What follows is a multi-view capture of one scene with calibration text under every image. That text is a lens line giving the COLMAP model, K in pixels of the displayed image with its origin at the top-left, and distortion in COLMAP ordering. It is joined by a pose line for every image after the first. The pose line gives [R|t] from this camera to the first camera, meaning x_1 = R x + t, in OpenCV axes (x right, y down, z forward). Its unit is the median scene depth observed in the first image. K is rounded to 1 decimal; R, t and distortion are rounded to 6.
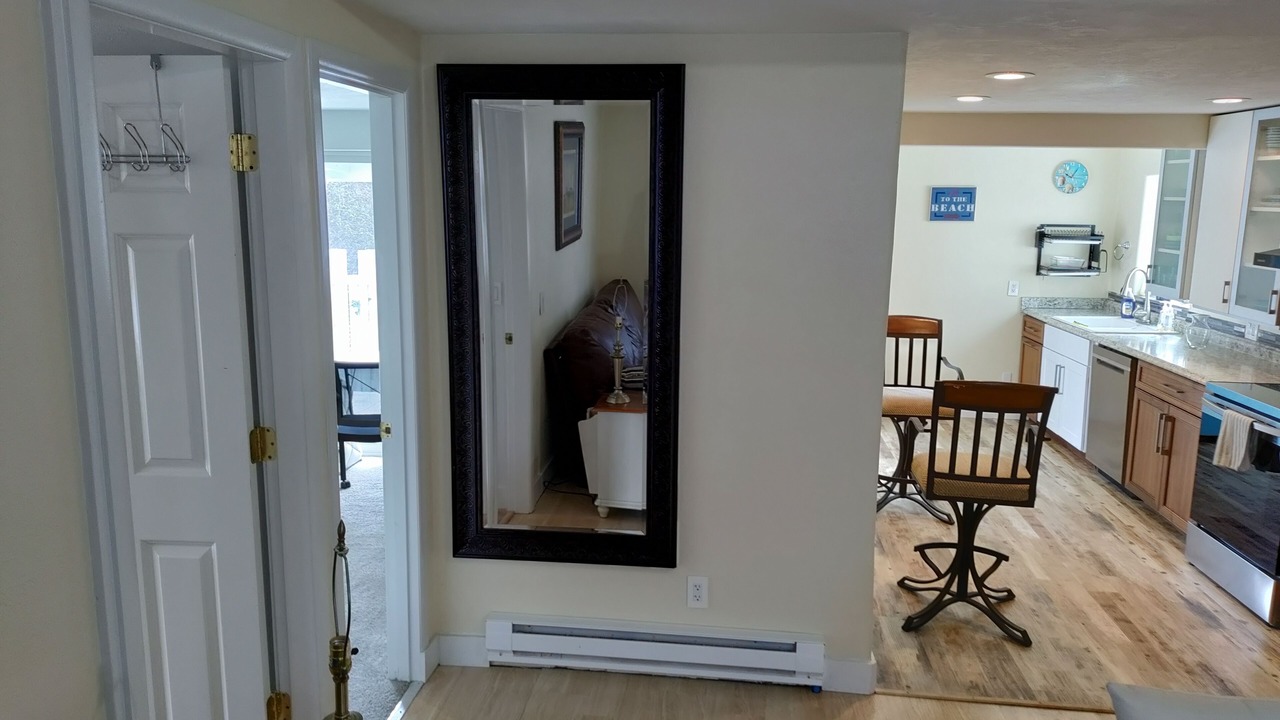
lens RADIAL K [[931.2, 0, 655.7], [0, 931.2, 357.6], [0, 0, 1]] dist [0.043490, -0.051389]
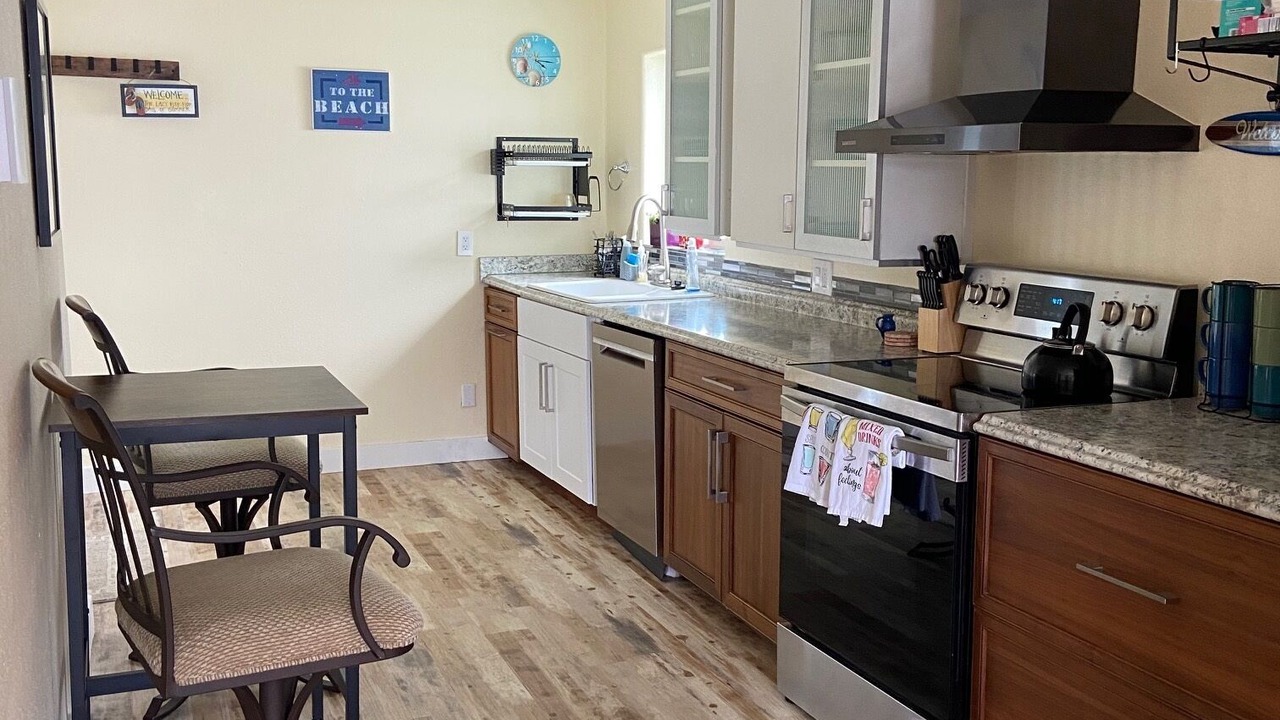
lens RADIAL K [[1247.0, 0, 650.0], [0, 1247.0, 346.9], [0, 0, 1]] dist [0.064772, 0.000000]
pose [[0.881662, -0.074992, 0.465884, 0.142856], [0.087699, 0.996131, -0.005620, 0.009564], [-0.463660, 0.045813, 0.884828, 0.314107]]
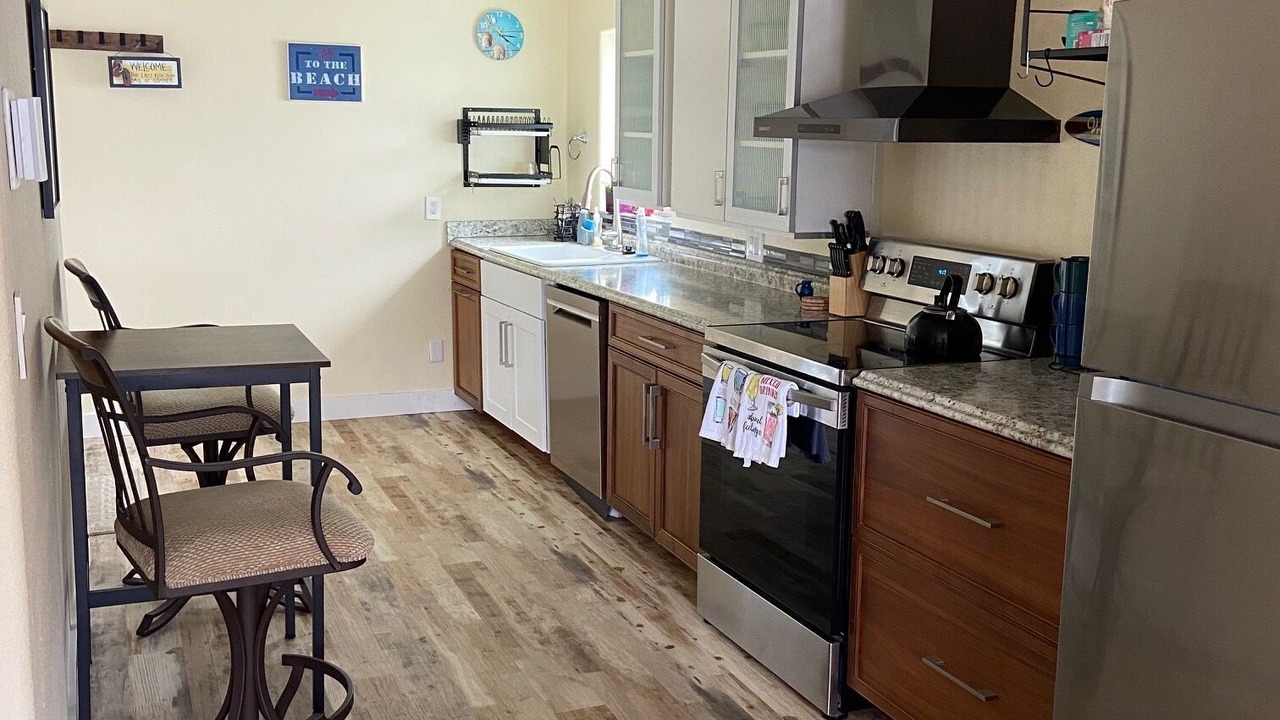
lens RADIAL K [[1247.0, 0, 638.8], [0, 1247.0, 346.7], [0, 0, 1]] dist [0.064772, 0.000000]
pose [[0.880549, -0.083866, 0.466476, 0.131496], [0.079573, 0.996409, 0.028932, 0.009158], [-0.467227, 0.011643, 0.884061, 0.237198]]
